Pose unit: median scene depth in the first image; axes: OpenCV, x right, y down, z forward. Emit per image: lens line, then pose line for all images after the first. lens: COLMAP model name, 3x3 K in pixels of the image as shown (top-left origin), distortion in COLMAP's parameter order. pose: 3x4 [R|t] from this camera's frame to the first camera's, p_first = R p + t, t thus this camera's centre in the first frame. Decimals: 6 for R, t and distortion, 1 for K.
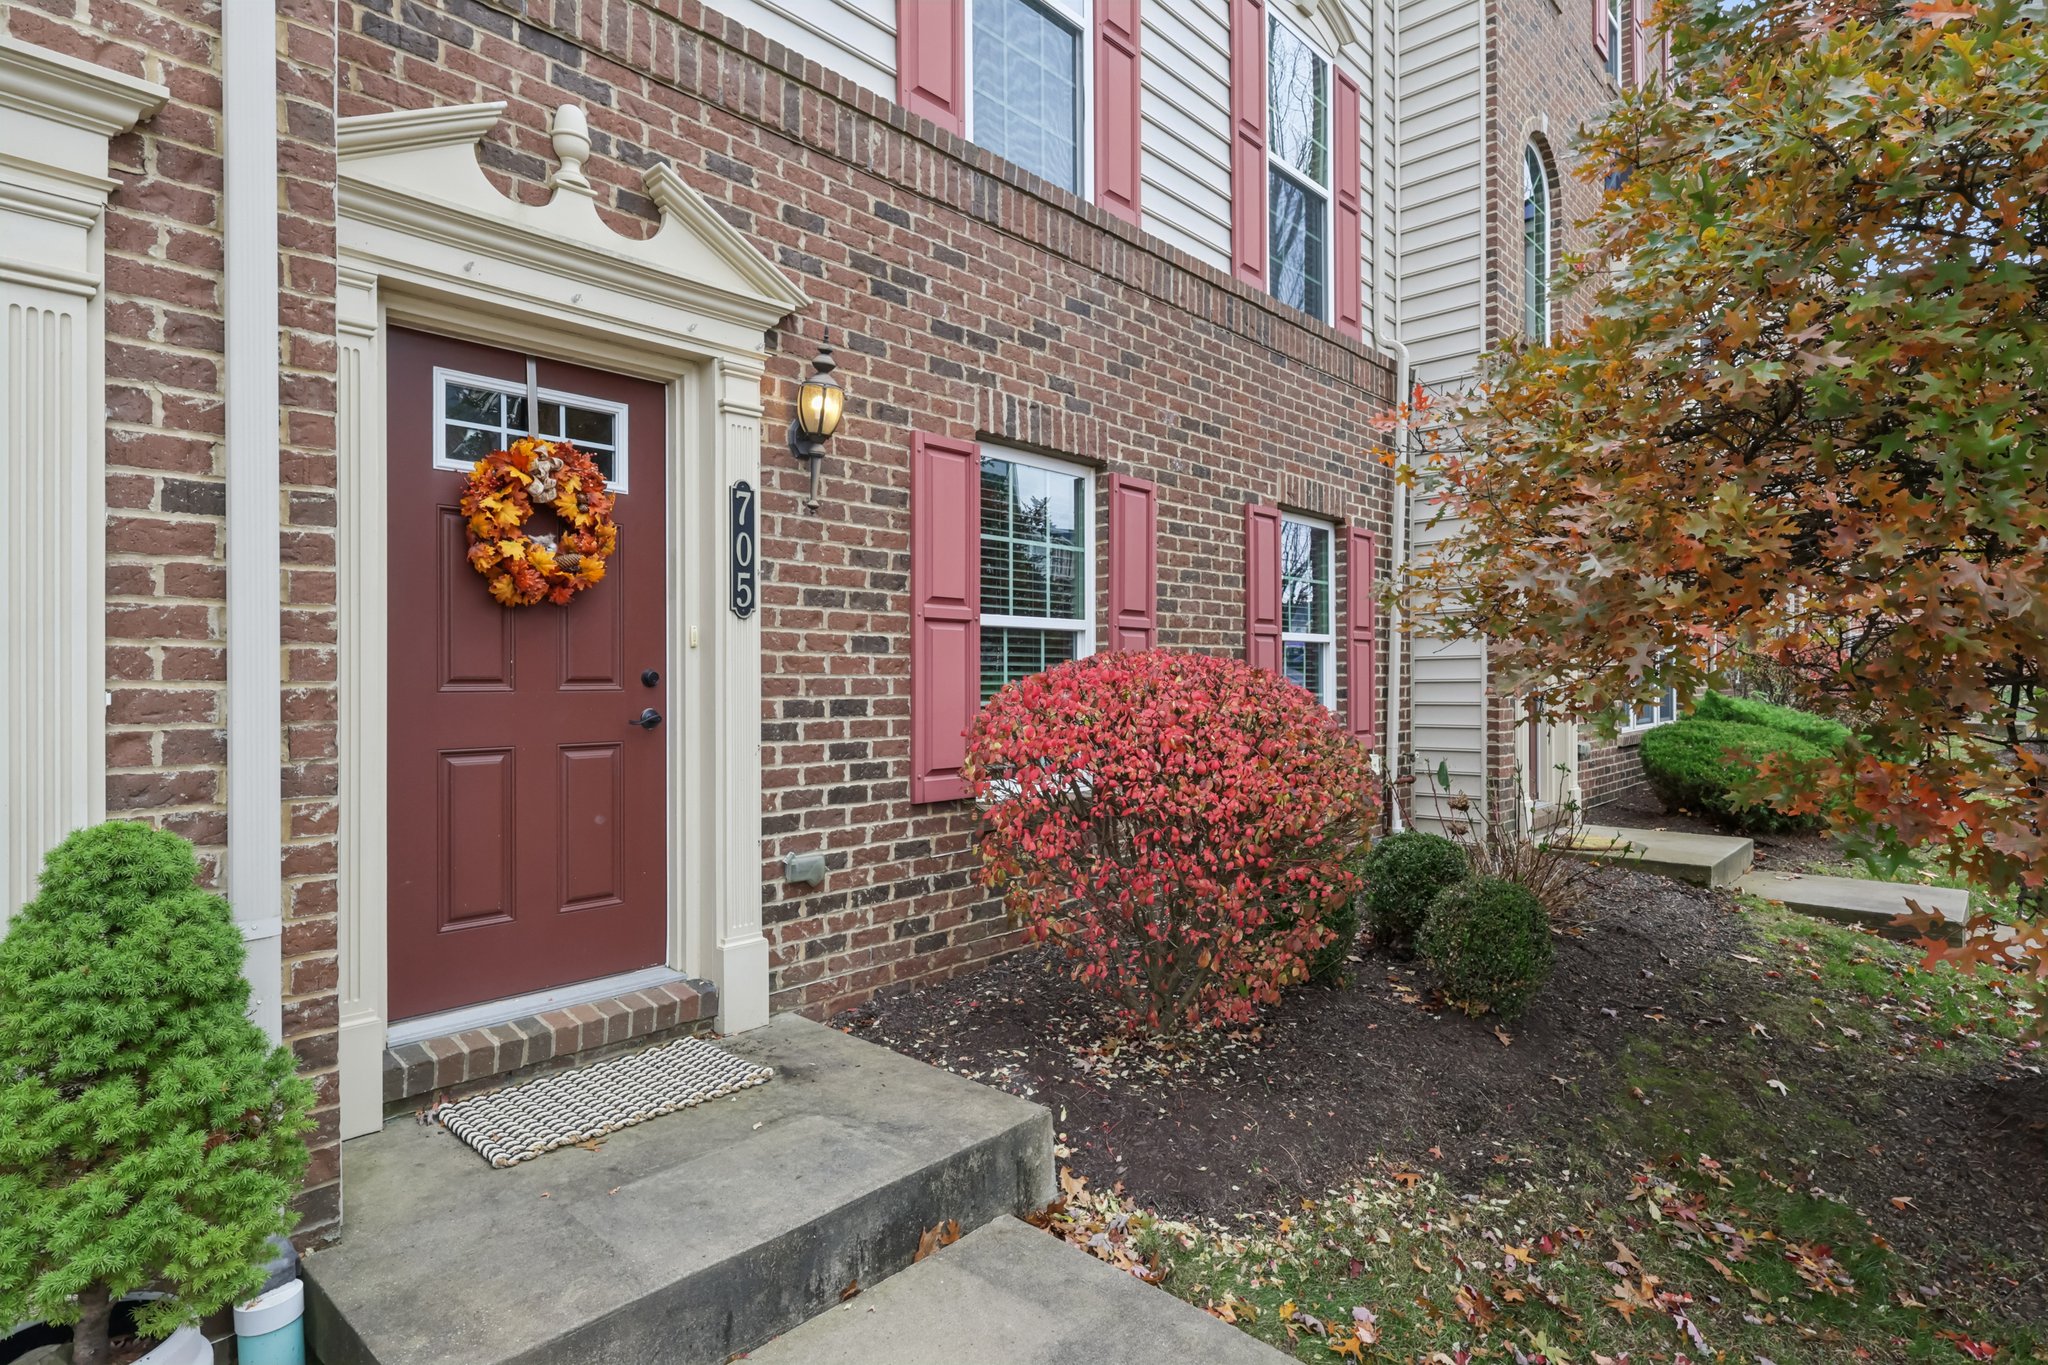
lens RADIAL K [[1079.8, 0, 973.0], [0, 1079.8, 662.1], [0, 0, 1]] dist [0.002179, 0.000114]
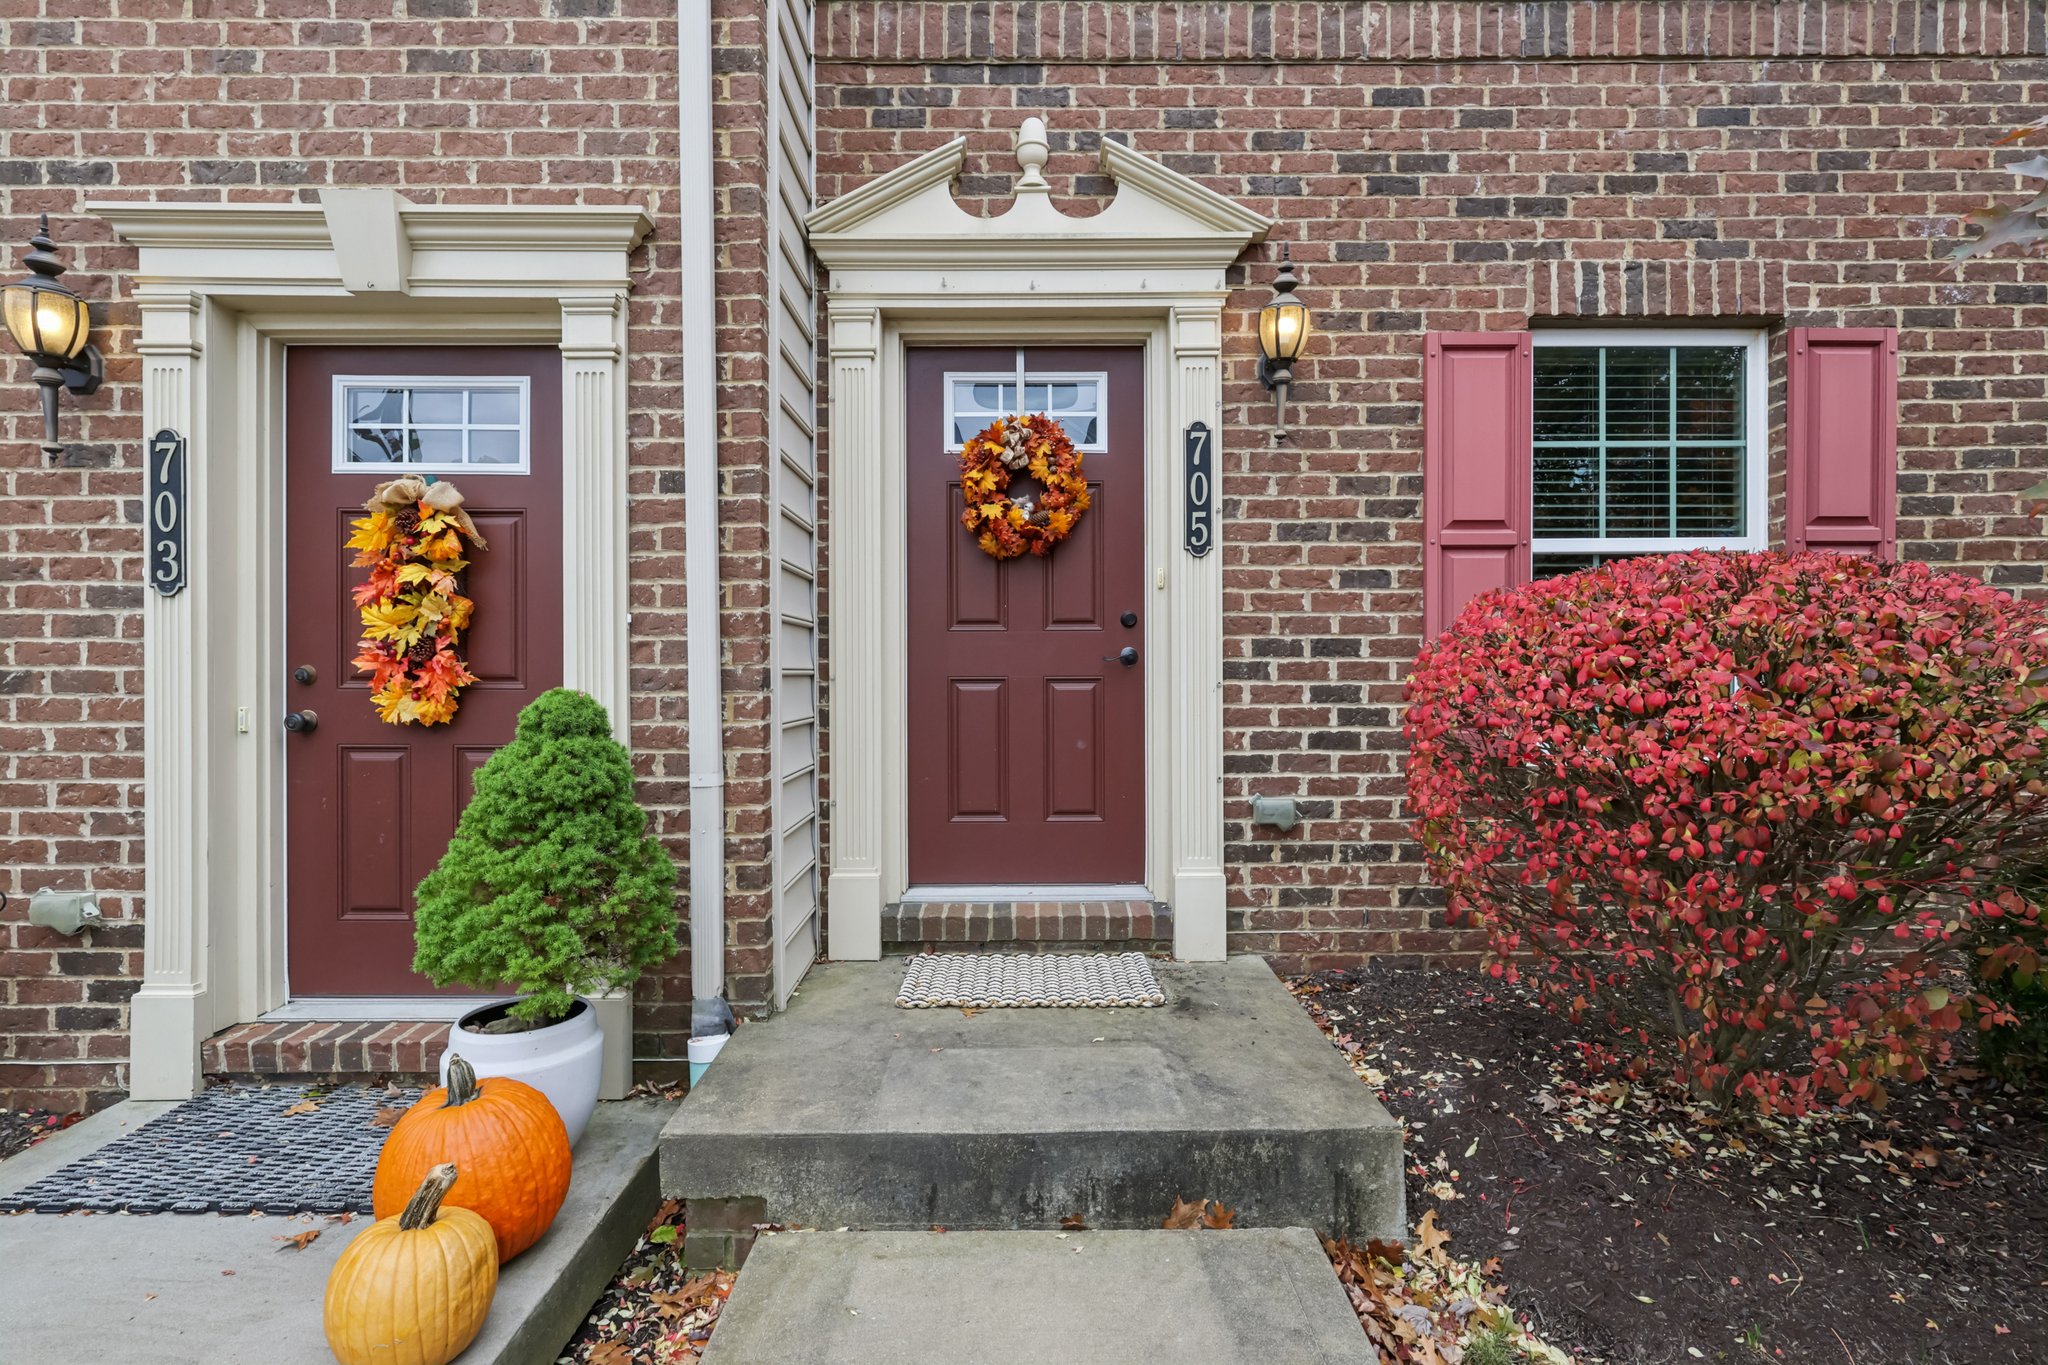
lens RADIAL K [[932.7, 0, 1018.2], [0, 932.7, 668.9], [0, 0, 1]] dist [0.002027, 0.000627]
pose [[0.693949, -0.002051, -0.720021, 0.290771], [0.010394, 0.999920, 0.007169, 0.055073], [0.719949, -0.012459, 0.693915, 0.257493]]
